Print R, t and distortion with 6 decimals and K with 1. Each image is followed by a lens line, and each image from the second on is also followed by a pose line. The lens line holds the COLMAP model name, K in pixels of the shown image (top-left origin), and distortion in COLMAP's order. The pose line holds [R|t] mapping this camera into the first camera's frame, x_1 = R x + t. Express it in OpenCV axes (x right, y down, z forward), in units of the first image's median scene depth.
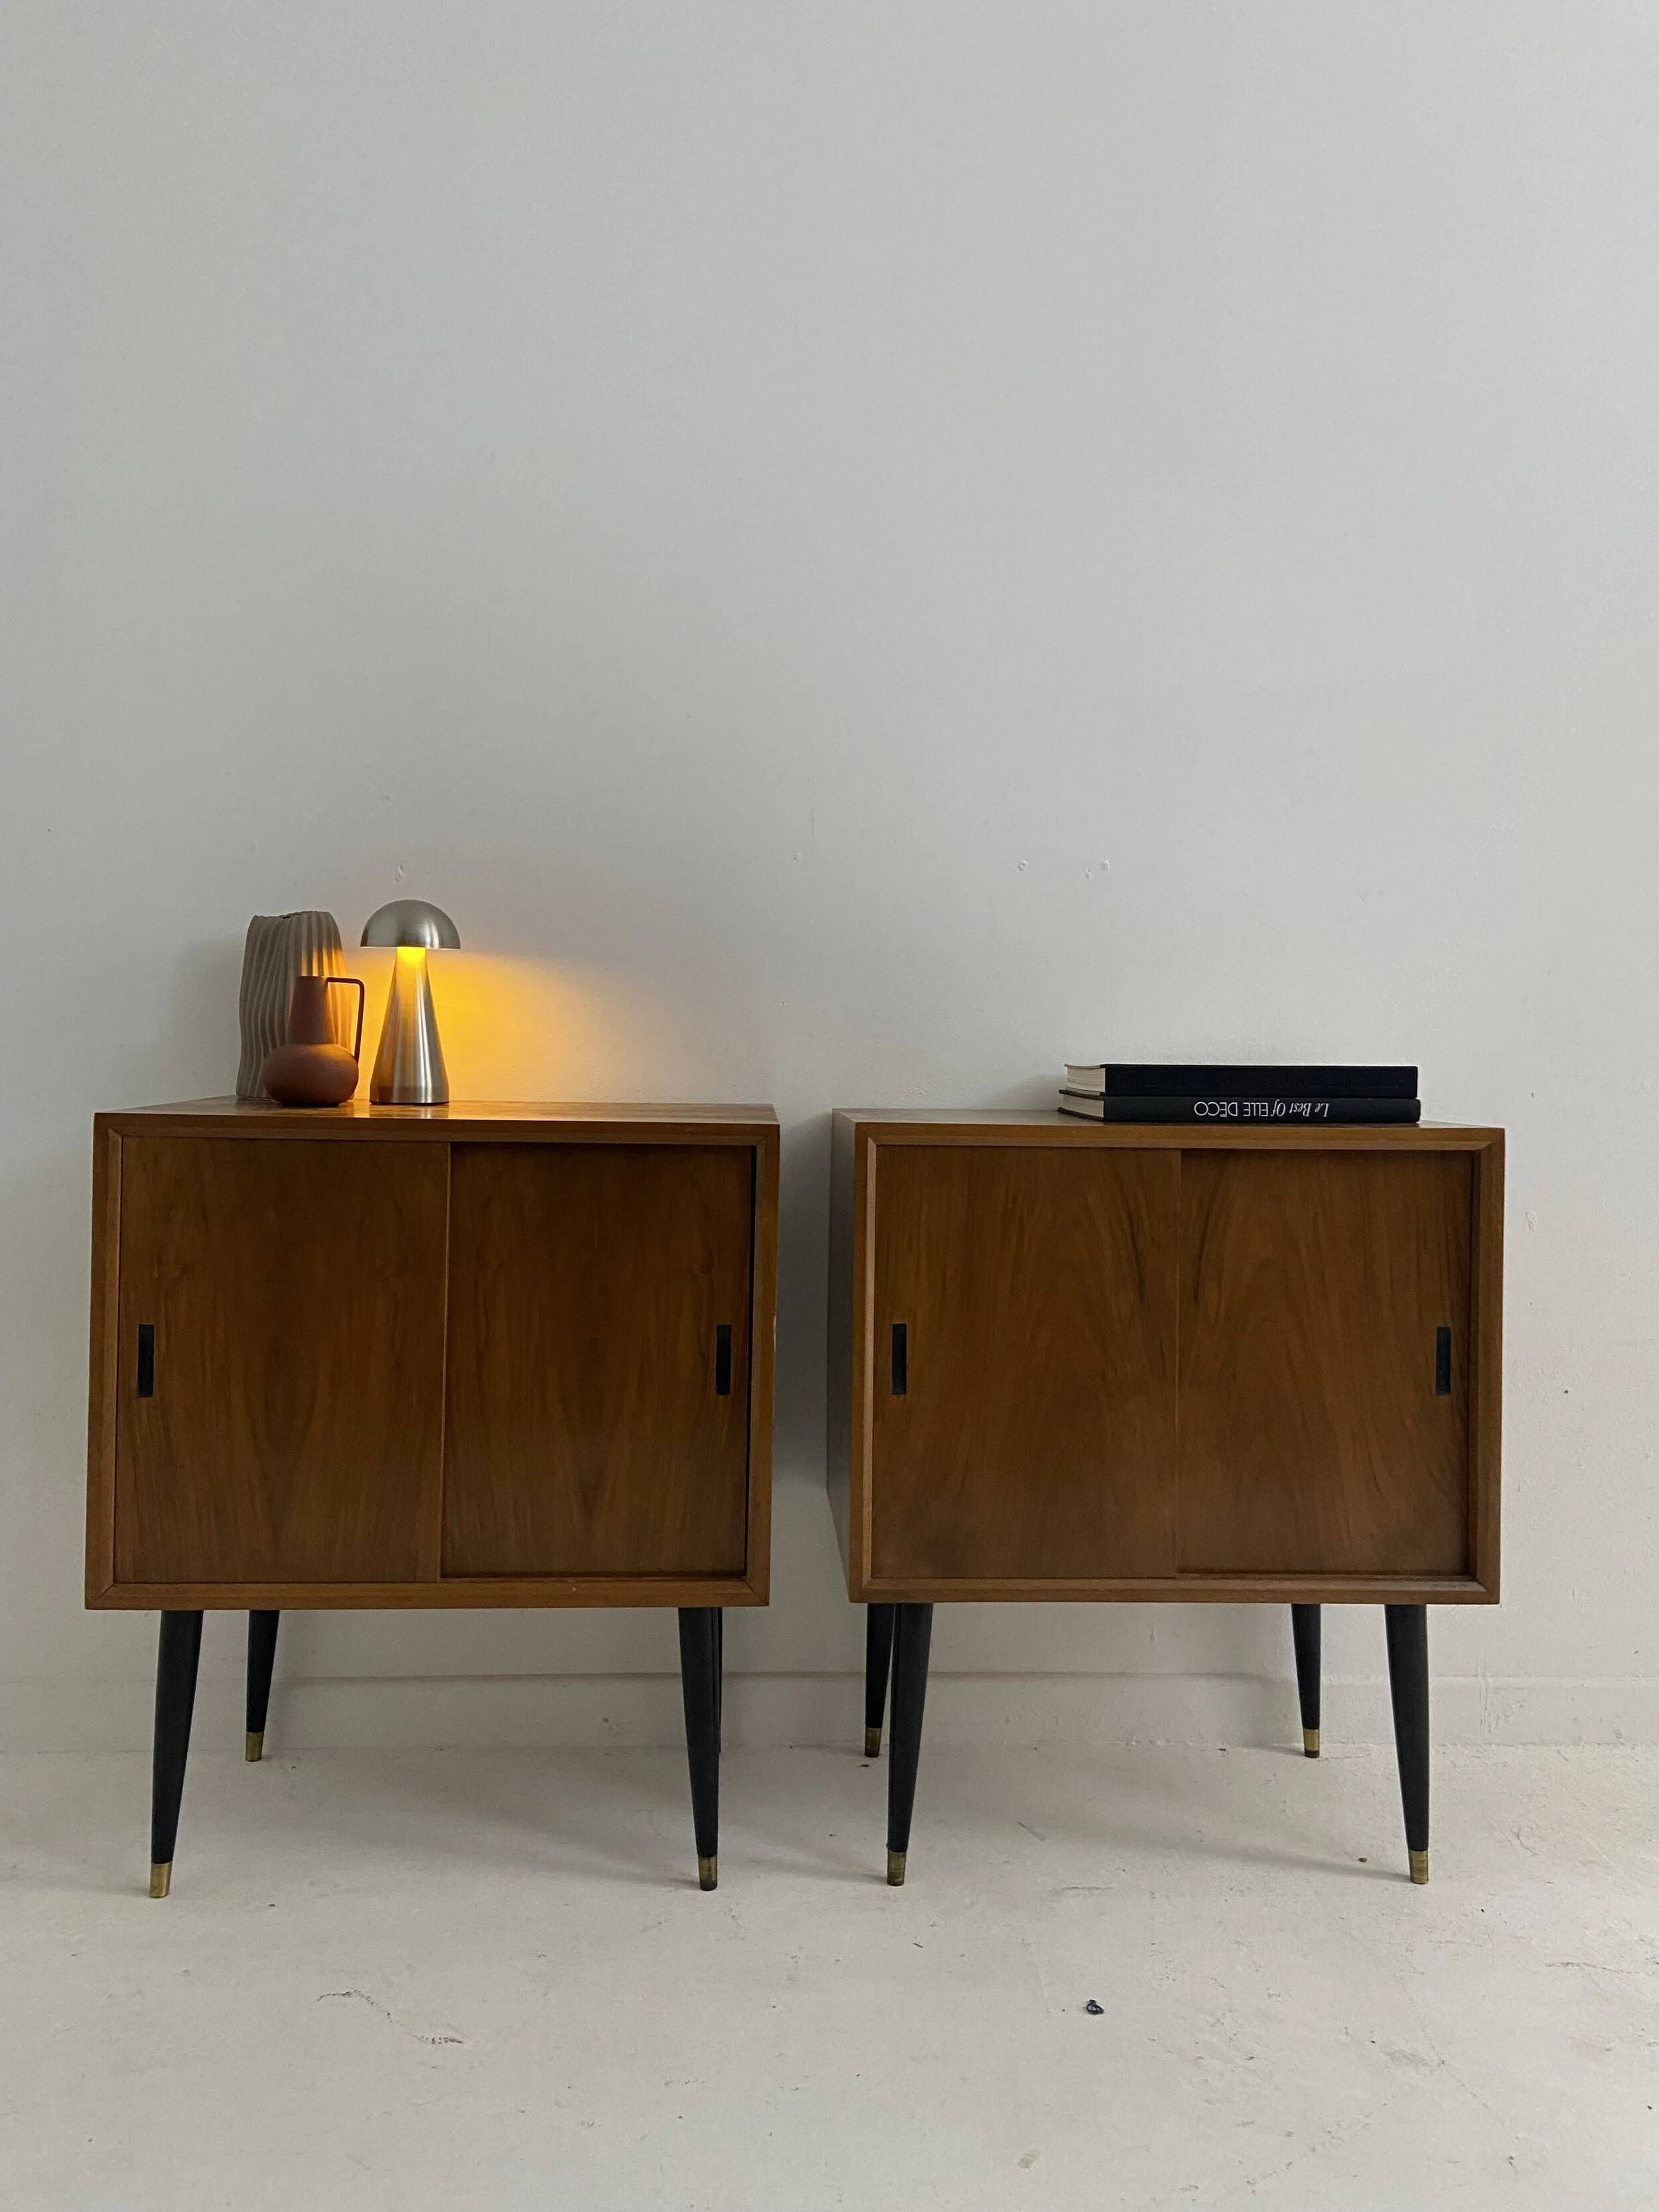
lens RADIAL K [[1667.1, 0, 819.6], [0, 1667.1, 1083.7], [0, 0, 1]] dist [0.120205, -0.152942]
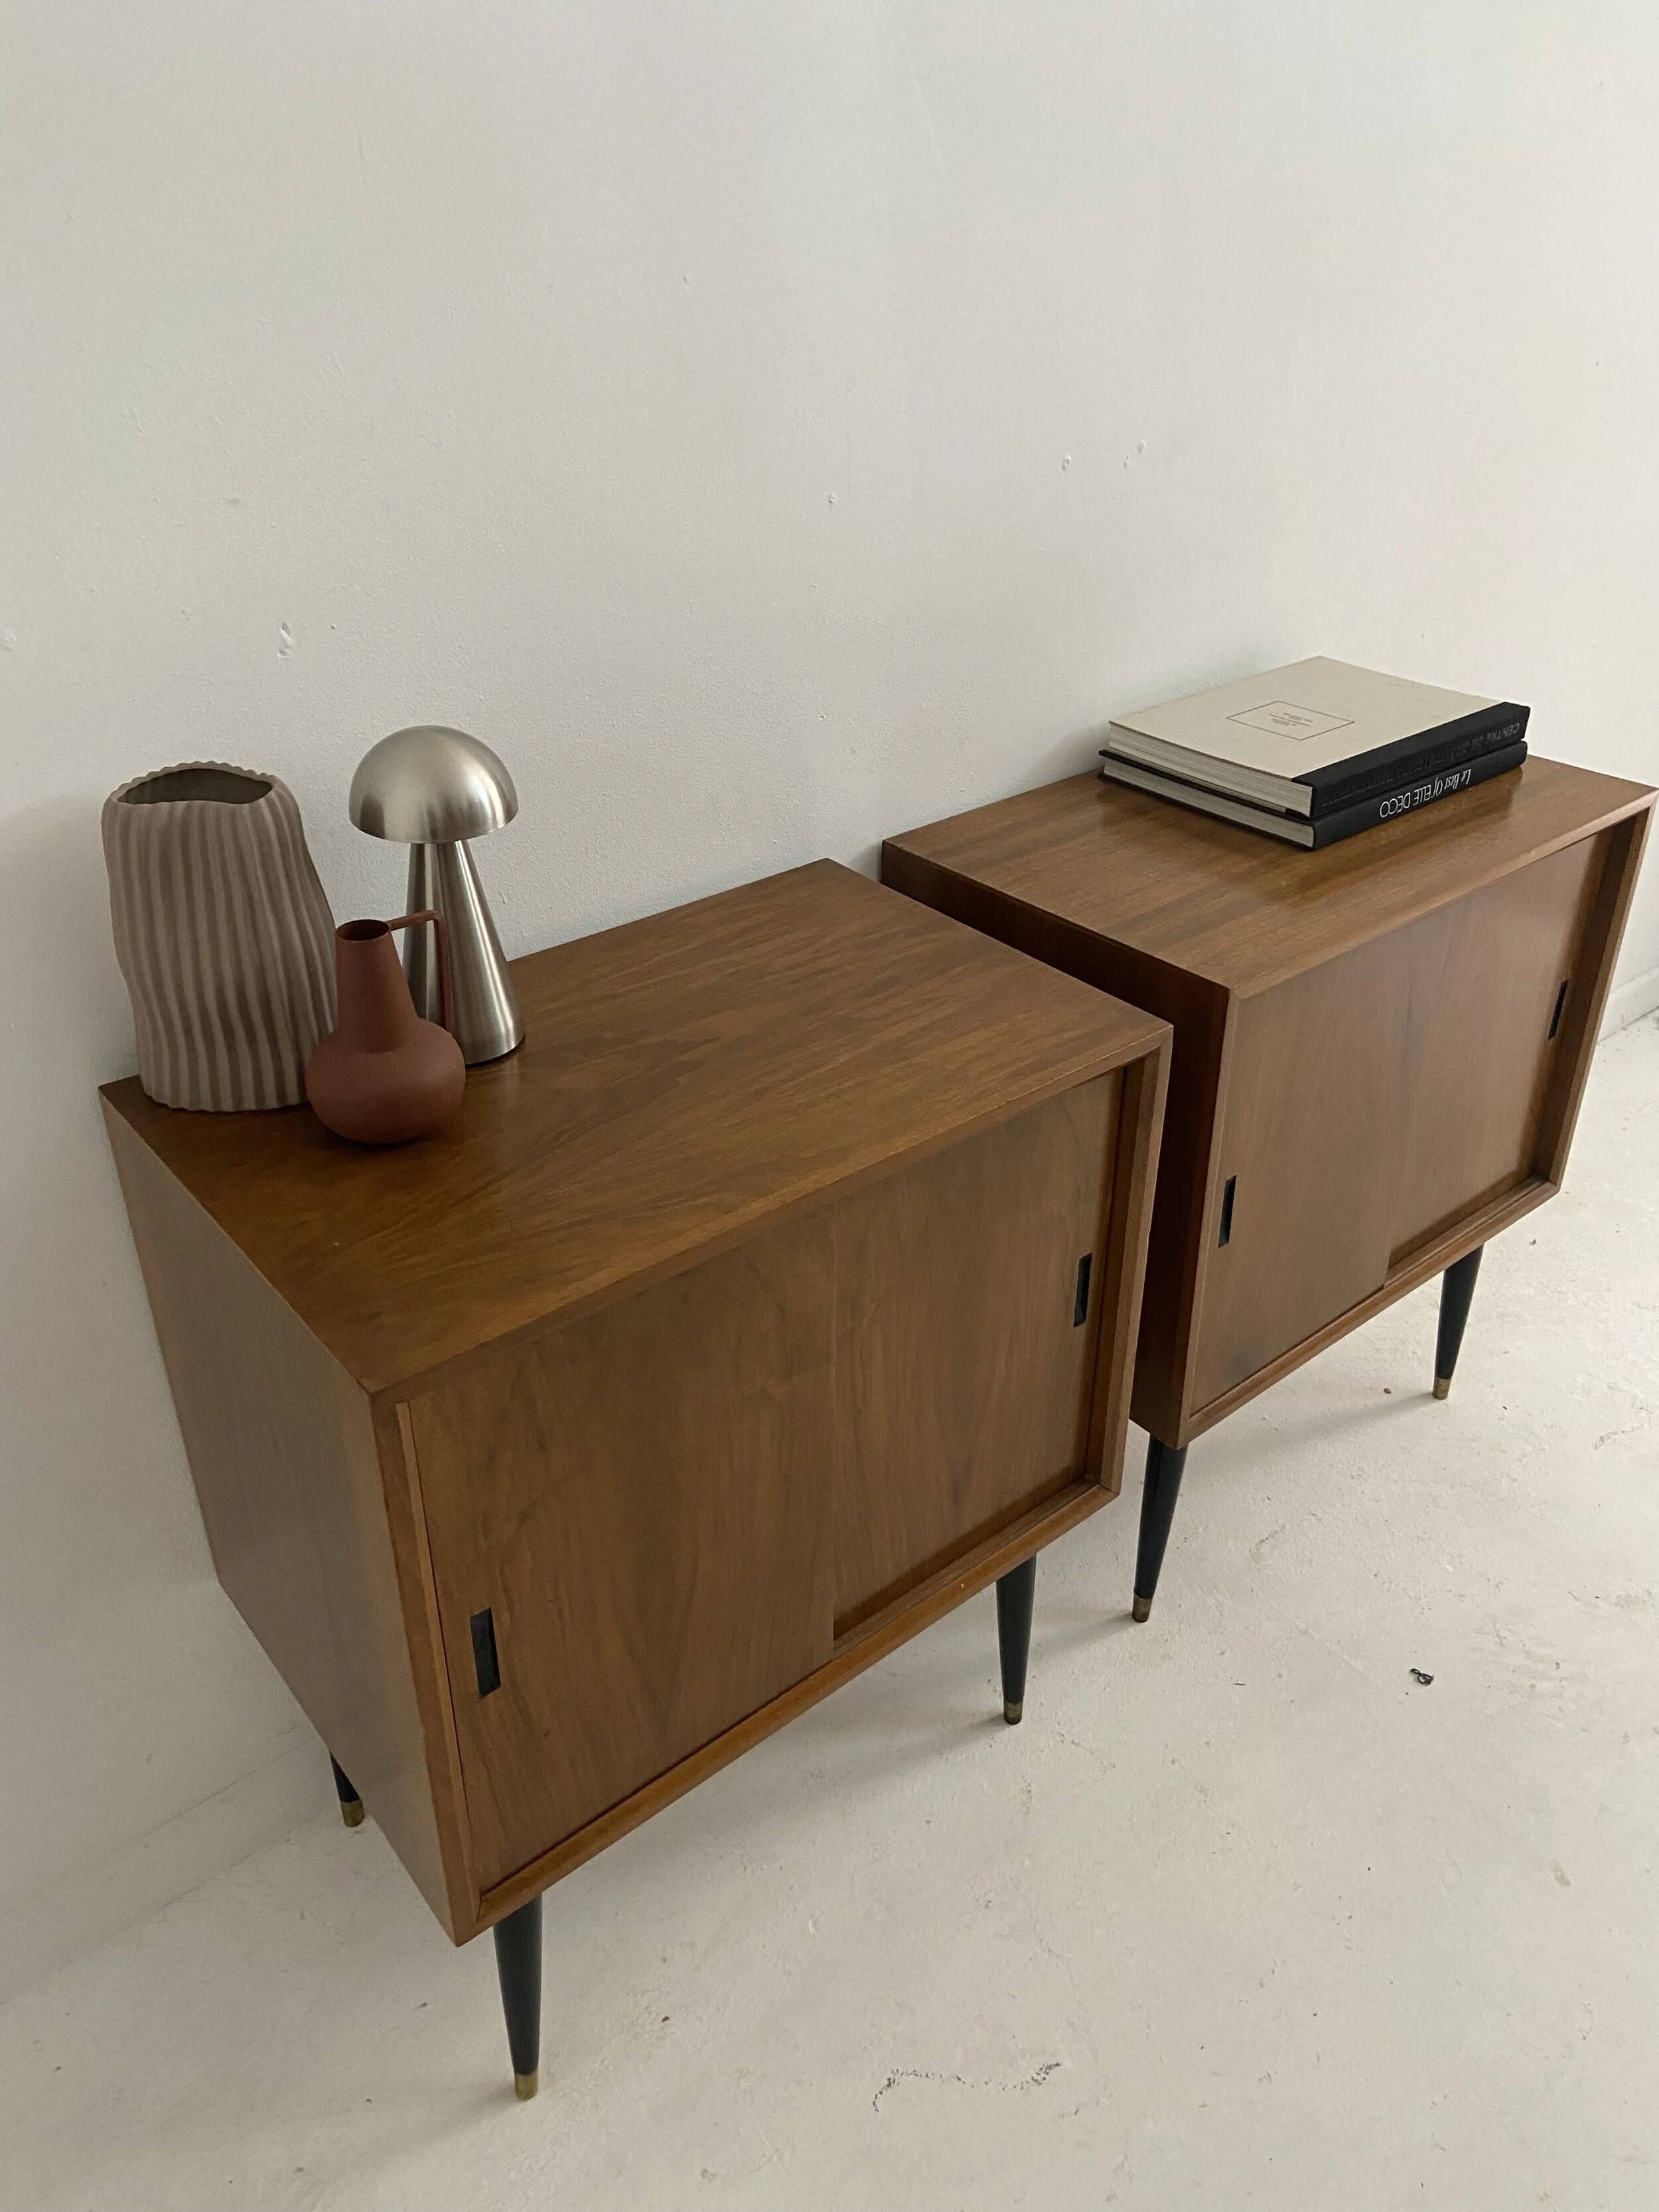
lens RADIAL K [[1667.1, 0, 844.1], [0, 1667.1, 1071.2], [0, 0, 1]] dist [0.120205, -0.152942]
pose [[0.796817, -0.316761, 0.514534, -0.523865], [0.030223, 0.871395, 0.489650, -0.323653], [-0.603465, -0.374610, 0.703916, 0.522359]]
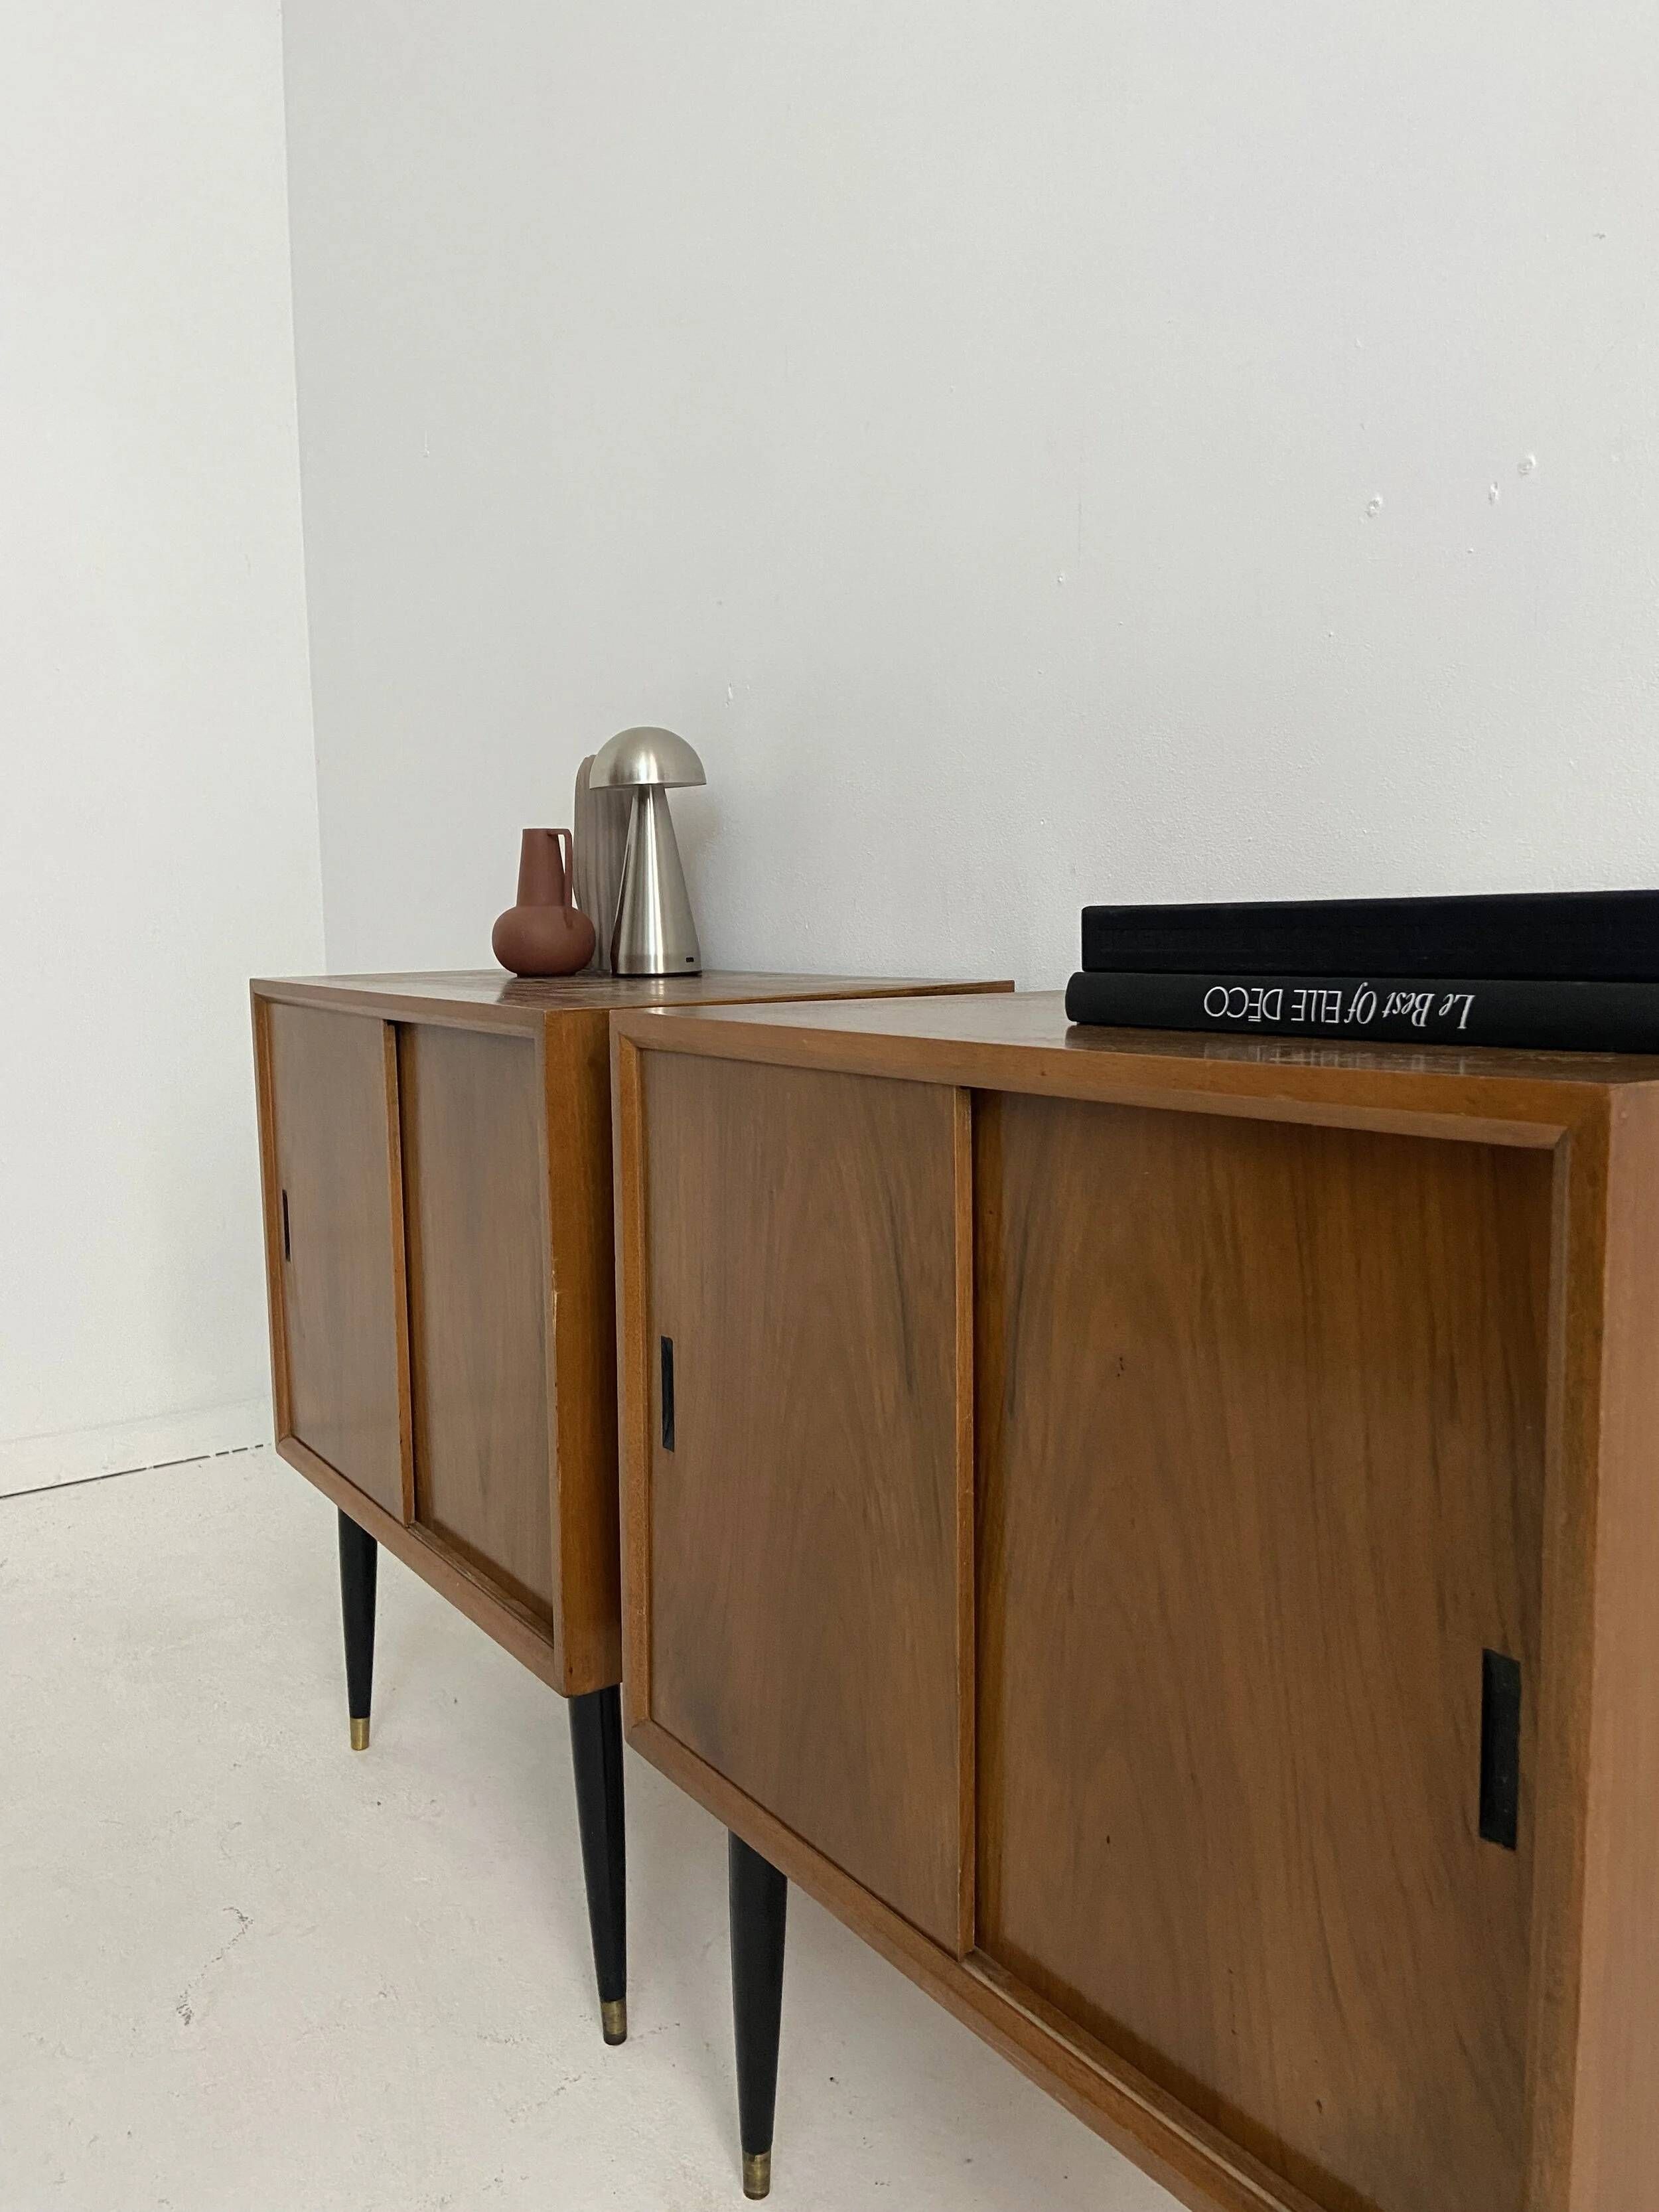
lens RADIAL K [[1667.1, 0, 800.9], [0, 1667.1, 1102.9], [0, 0, 1]] dist [0.120205, -0.152942]
pose [[0.524002, 0.074249, -0.848474, 0.579653], [0.002313, 0.996065, 0.088593, 0.002057], [0.851714, -0.048385, 0.521769, 0.706912]]
